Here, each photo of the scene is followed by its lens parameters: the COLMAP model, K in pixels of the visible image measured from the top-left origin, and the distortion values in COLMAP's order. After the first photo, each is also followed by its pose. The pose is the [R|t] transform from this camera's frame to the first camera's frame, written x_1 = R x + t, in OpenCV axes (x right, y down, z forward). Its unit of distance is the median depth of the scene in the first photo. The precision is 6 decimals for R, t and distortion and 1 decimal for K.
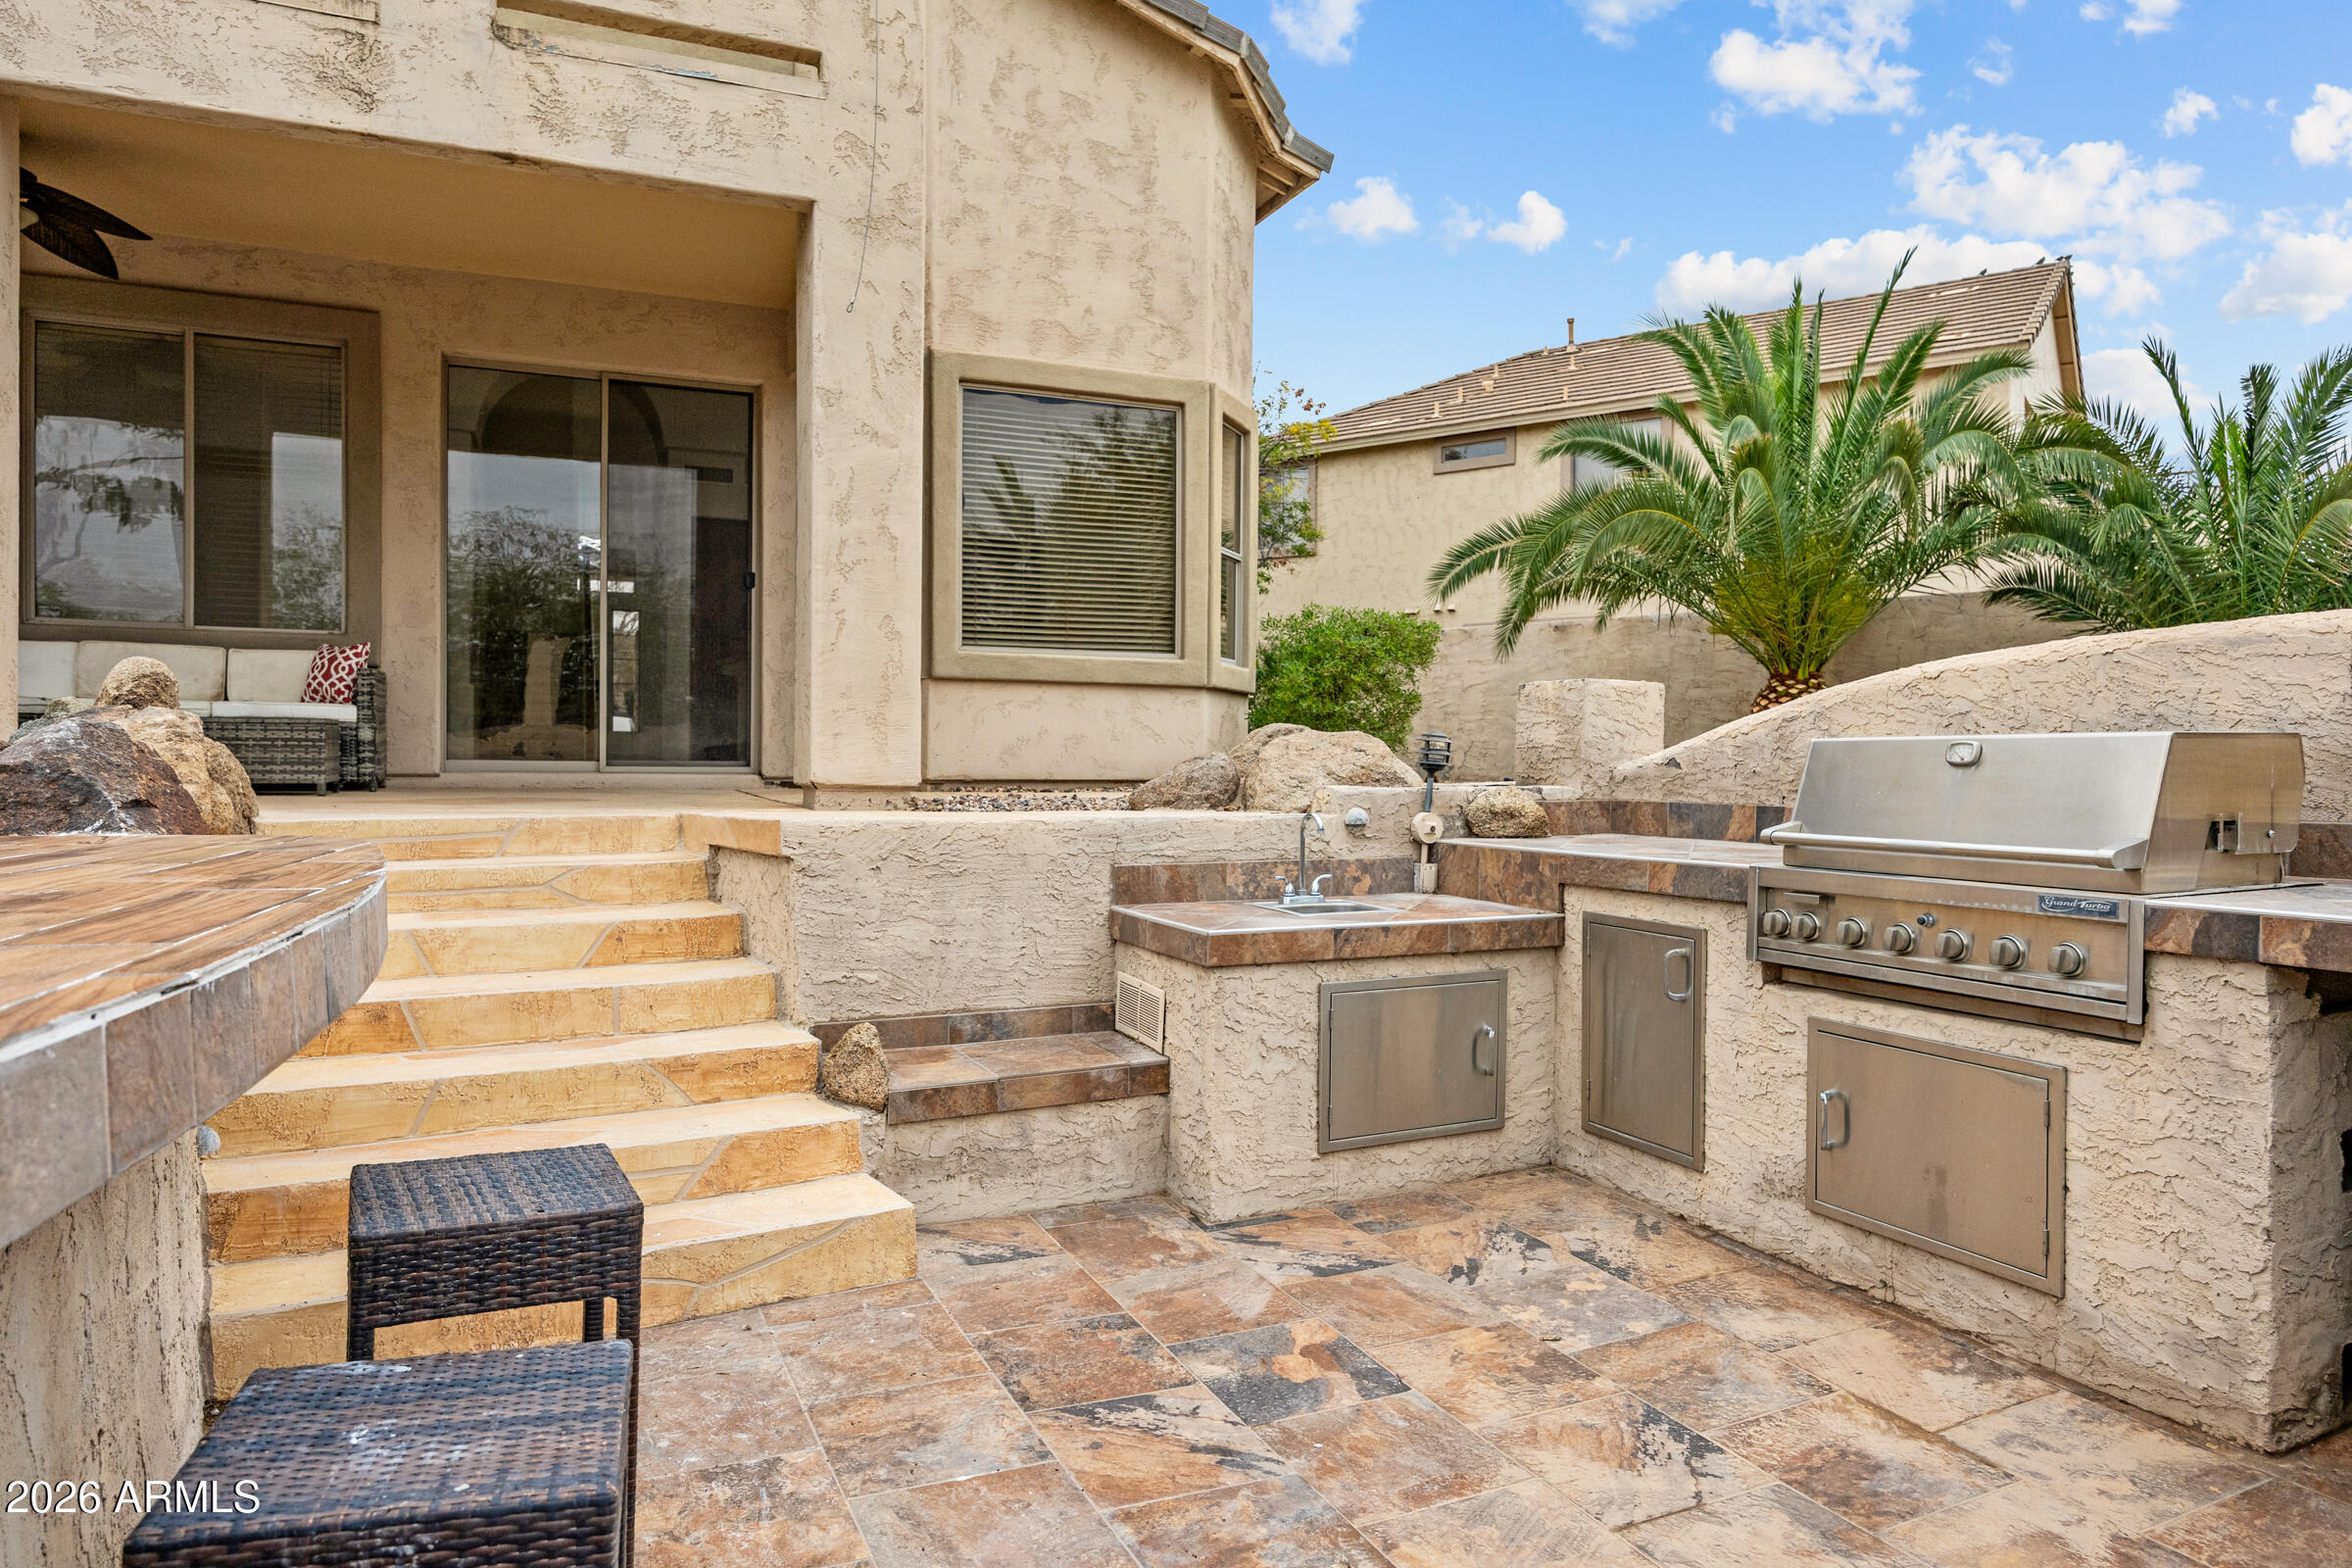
lens RADIAL K [[1503.4, 0, 1170.2], [0, 1503.4, 785.8], [0, 0, 1]] dist [-0.005652, 0.000330]
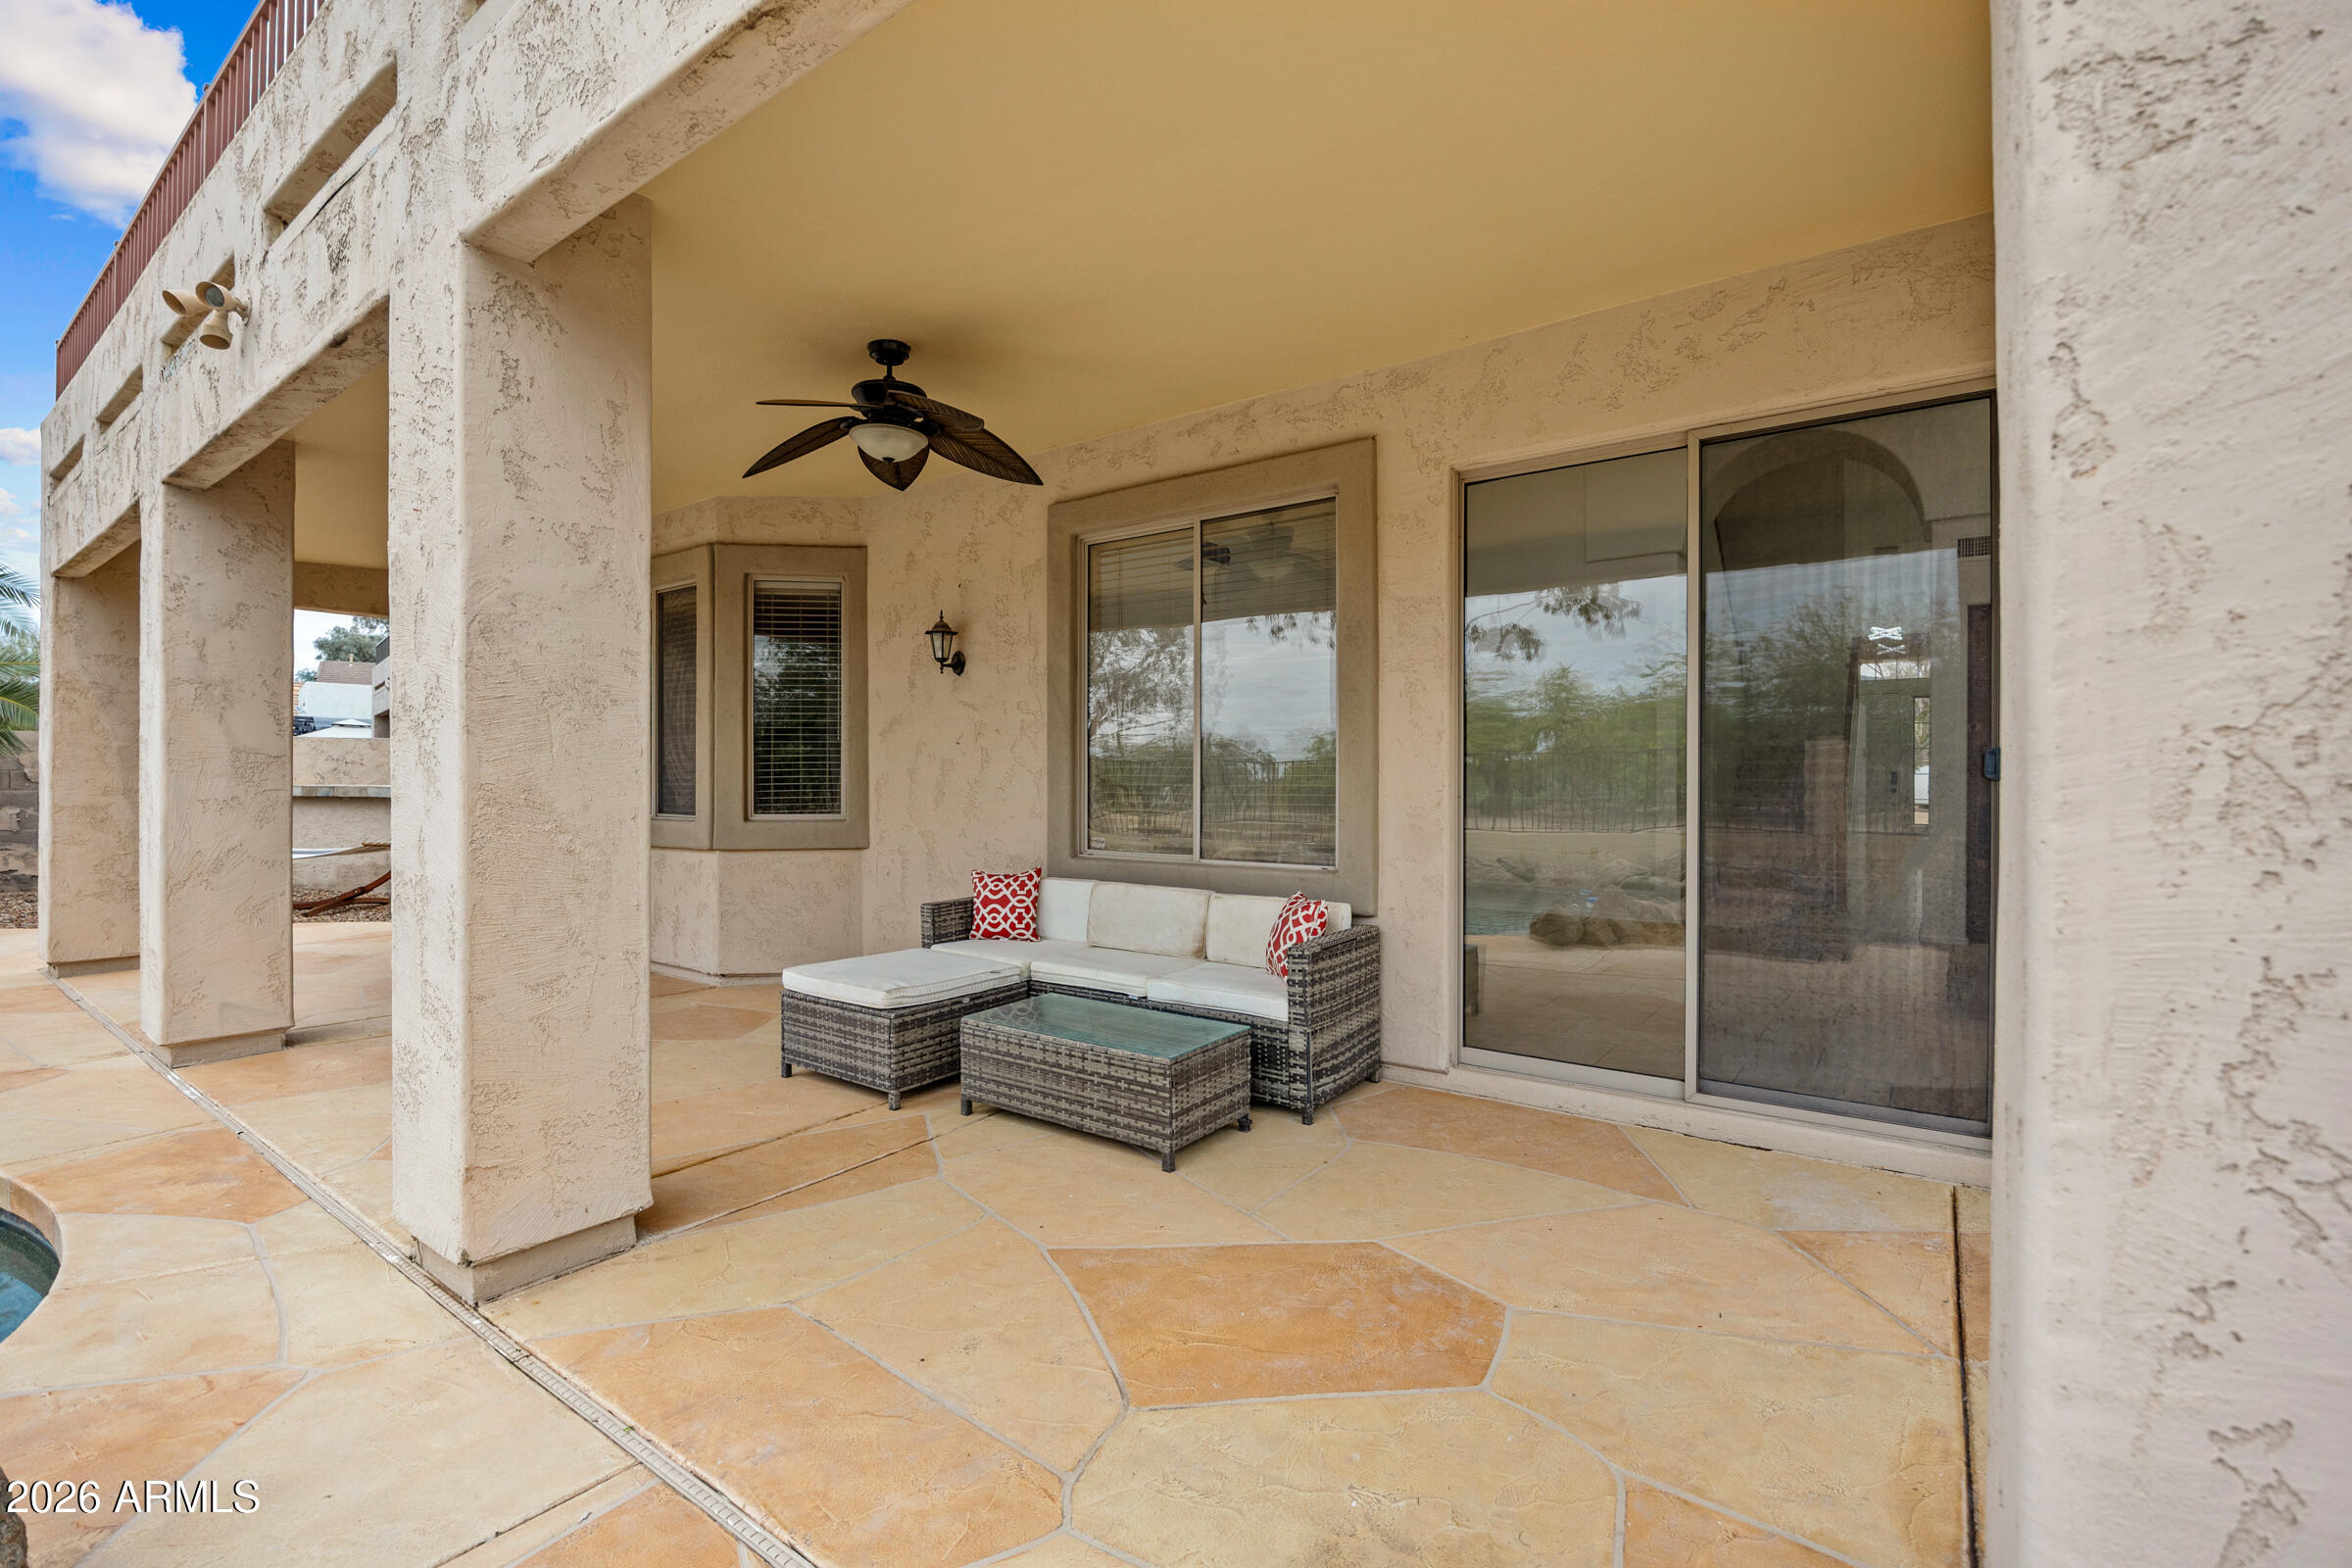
lens RADIAL K [[1047.5, 0, 1156.6], [0, 1047.5, 778.5], [0, 0, 1]] dist [0.000126, -0.000178]
pose [[0.518617, -0.010341, -0.854944, -0.596520], [-0.002391, 0.999905, -0.013545, -0.589139], [0.855003, 0.009069, 0.518543, 2.714109]]
